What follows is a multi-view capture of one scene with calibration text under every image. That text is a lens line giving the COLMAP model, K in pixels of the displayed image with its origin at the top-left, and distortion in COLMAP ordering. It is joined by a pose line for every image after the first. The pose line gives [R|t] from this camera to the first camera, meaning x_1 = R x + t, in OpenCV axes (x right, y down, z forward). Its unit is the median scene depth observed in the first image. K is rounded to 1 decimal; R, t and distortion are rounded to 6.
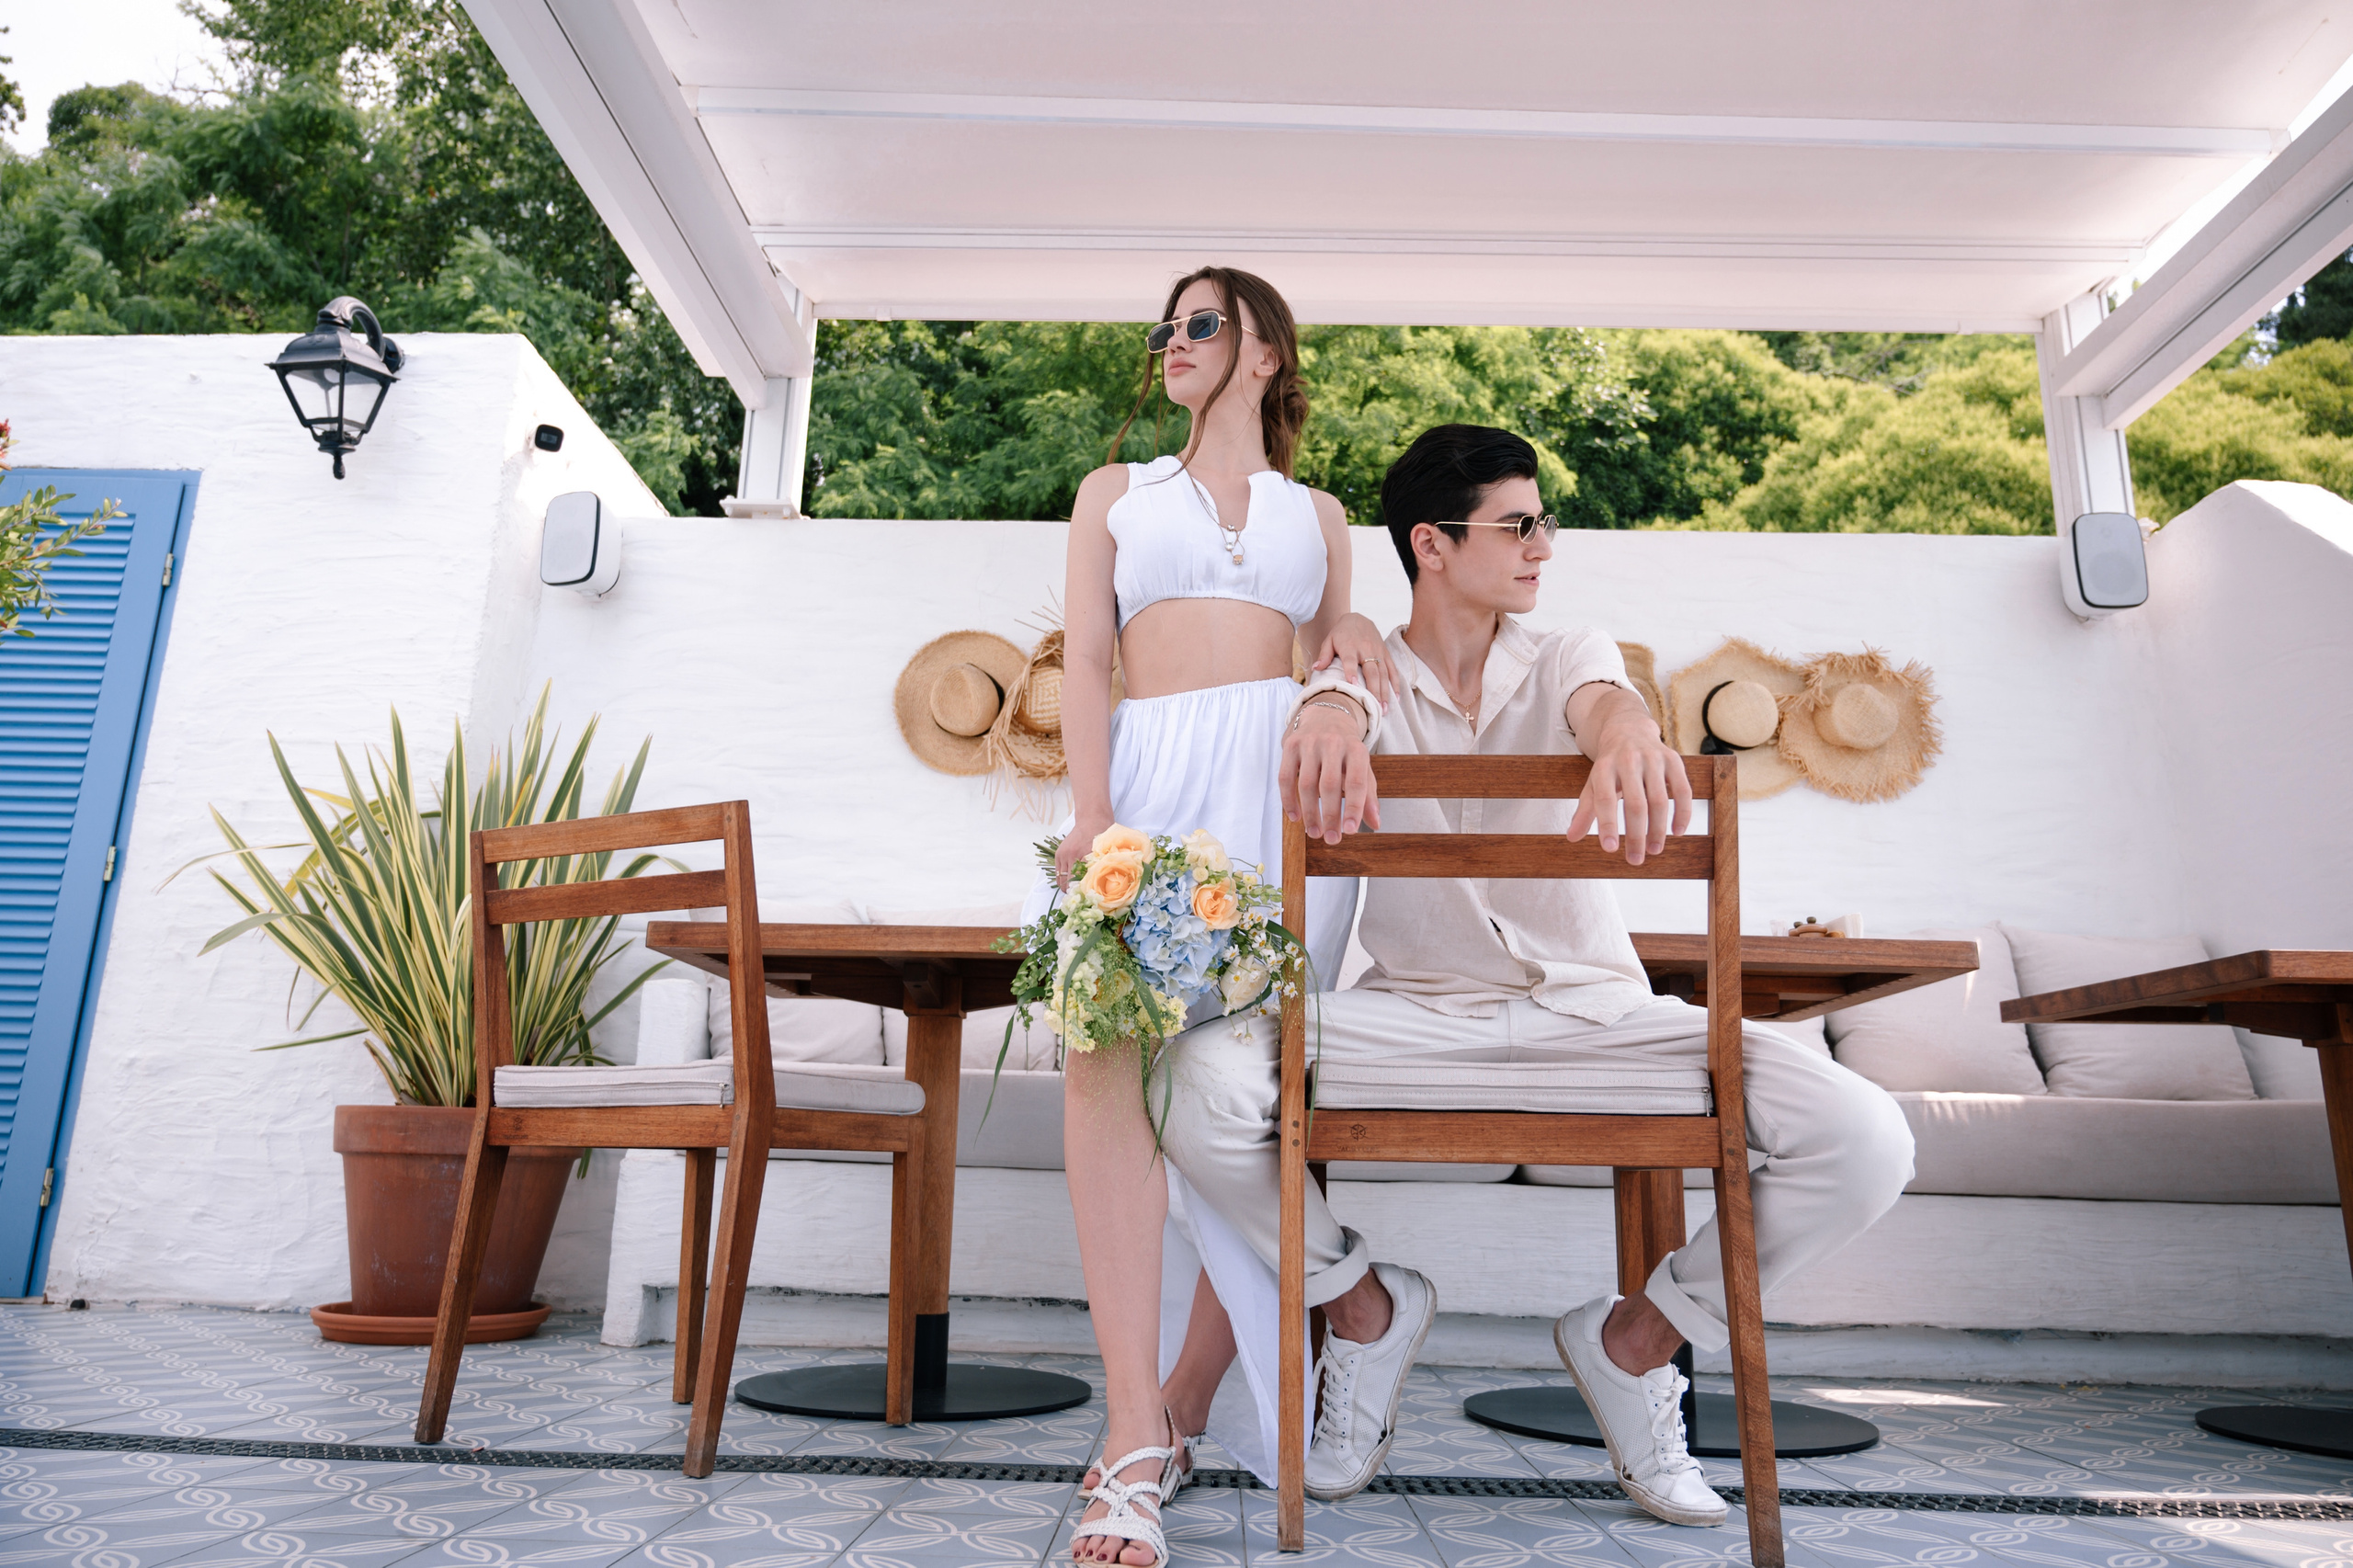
lens RADIAL K [[1607.5, 0, 1177.0], [0, 1607.5, 782.7], [0, 0, 1]] dist [0.002031, 0.007148]
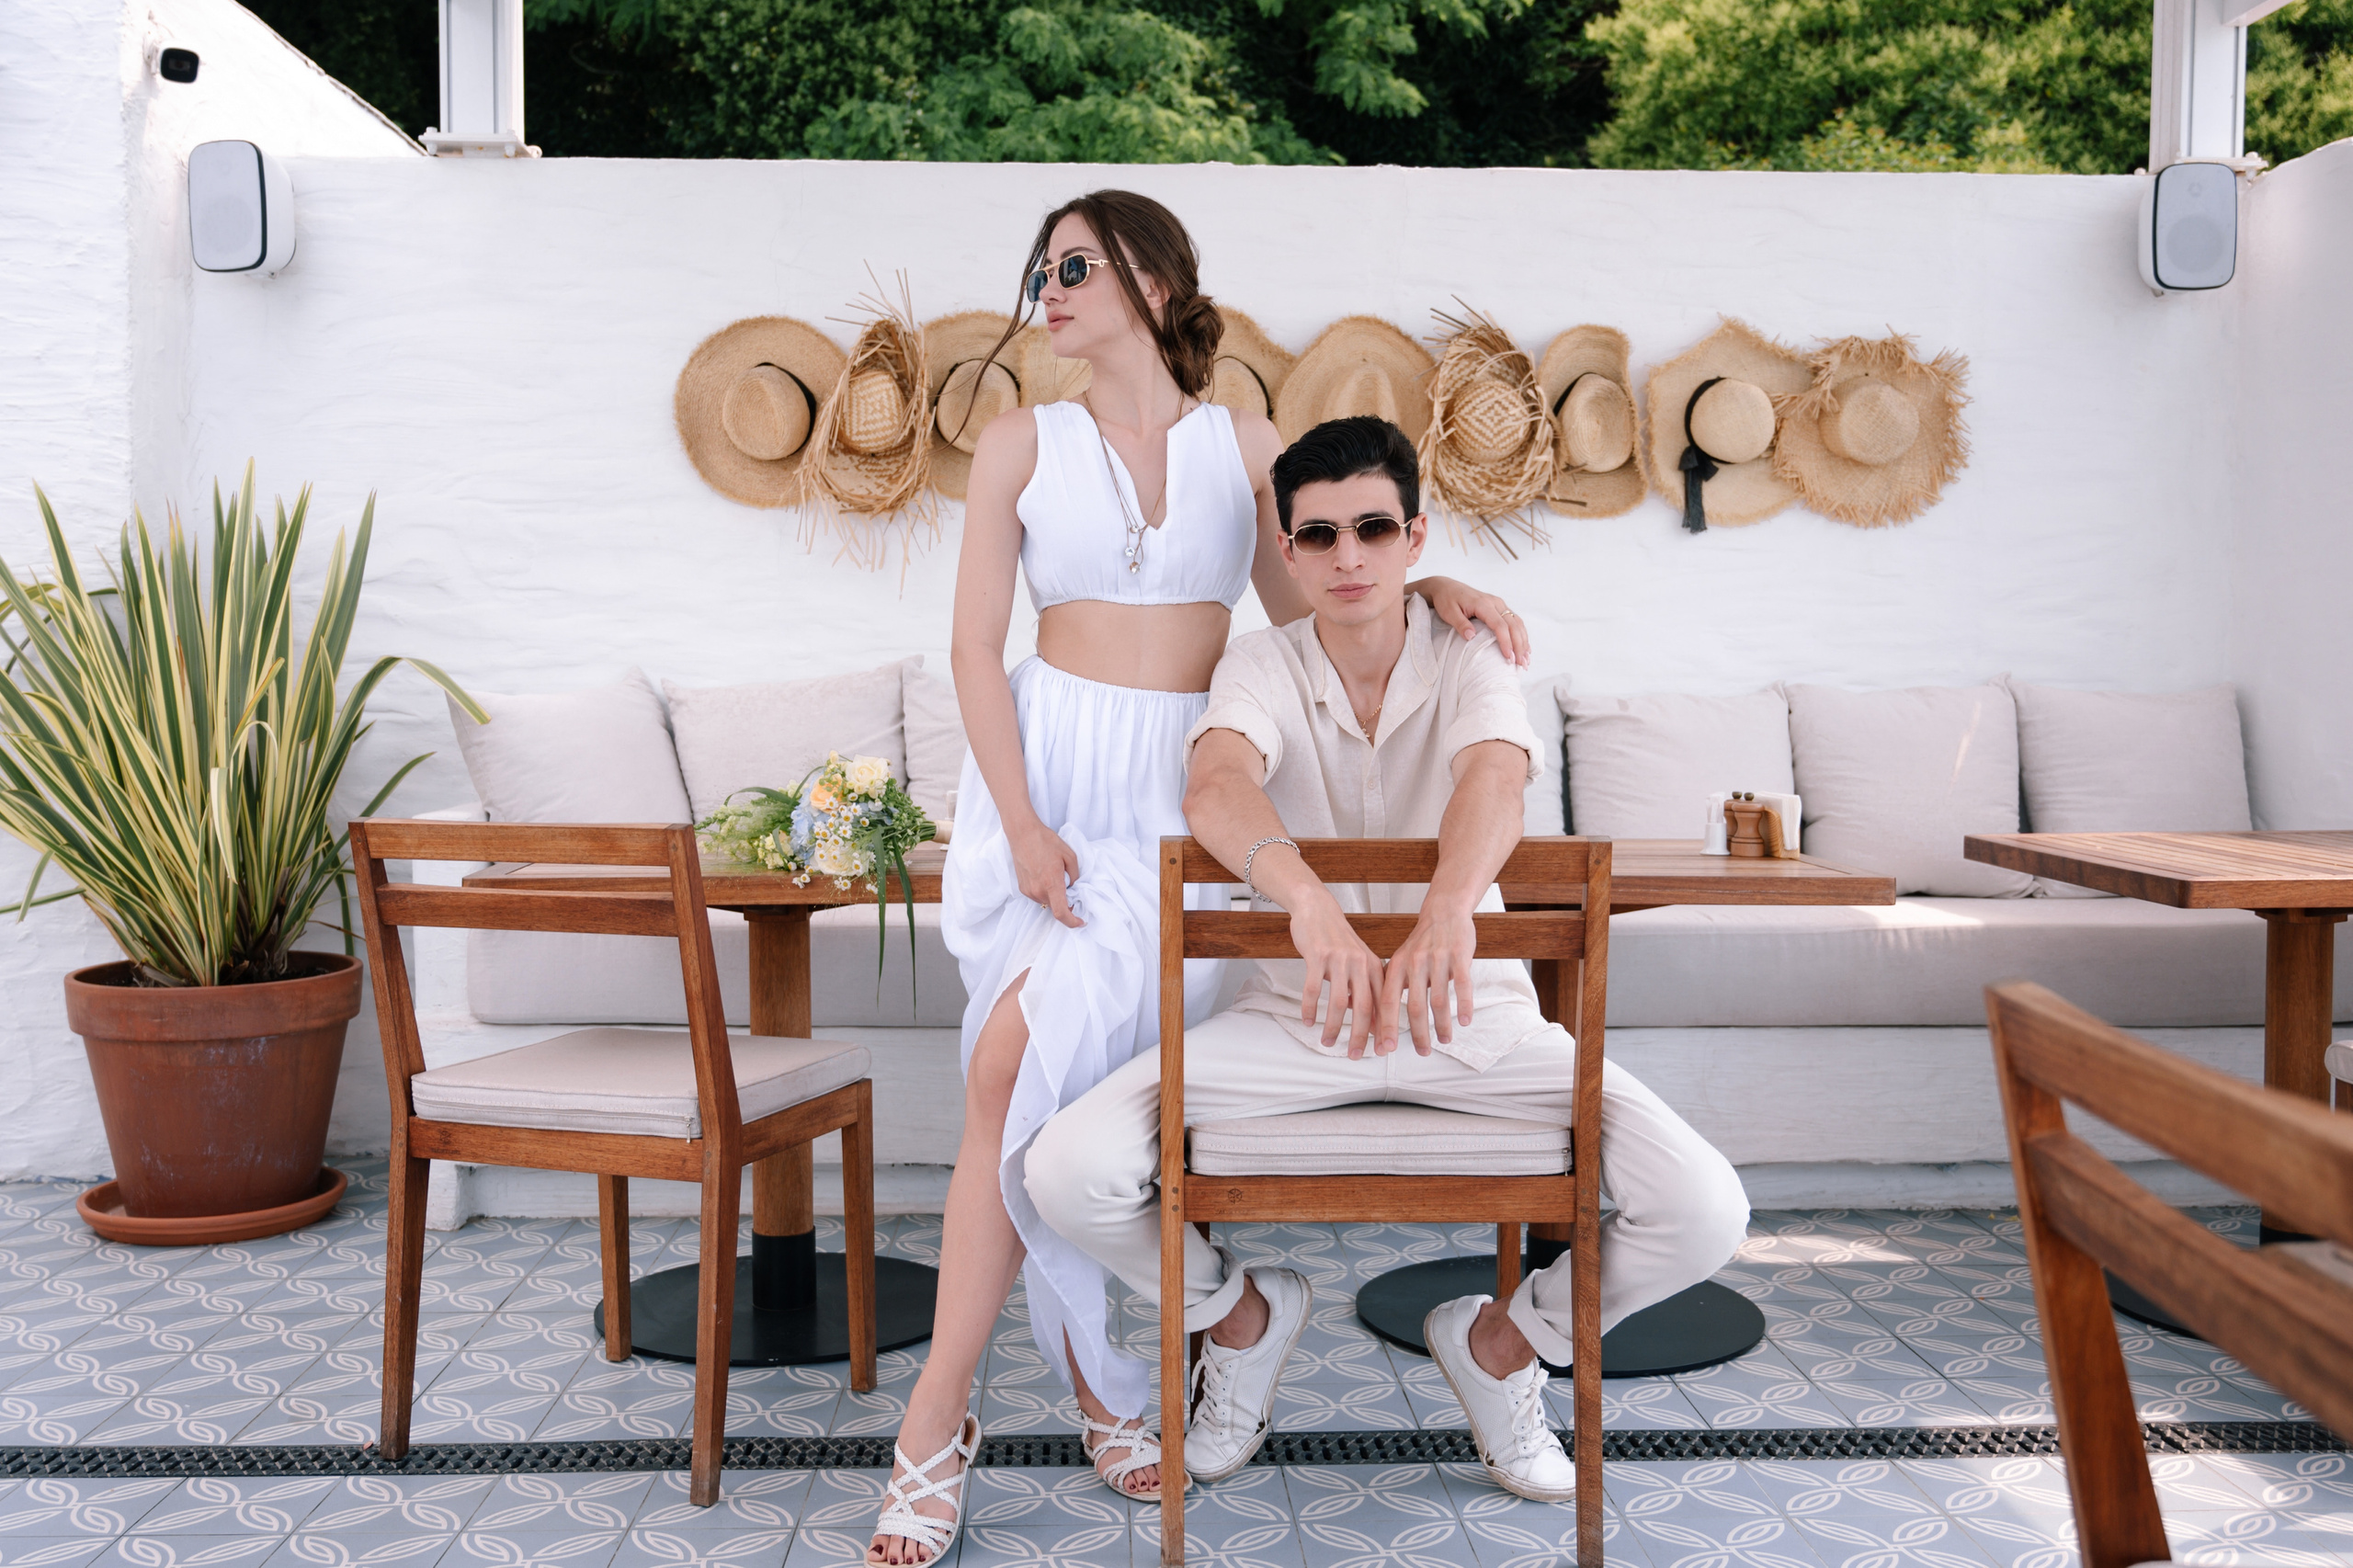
lens RADIAL K [[2329.1, 0, 1178.0], [0, 2329.1, 784.2], [0, 0, 1]] dist [0.017879, 0.000000]
pose [[0.997885, -0.024048, 0.060389, -0.004018], [0.005195, 0.955581, 0.294682, -0.231927], [-0.064793, -0.293745, 0.953685, -0.171911]]
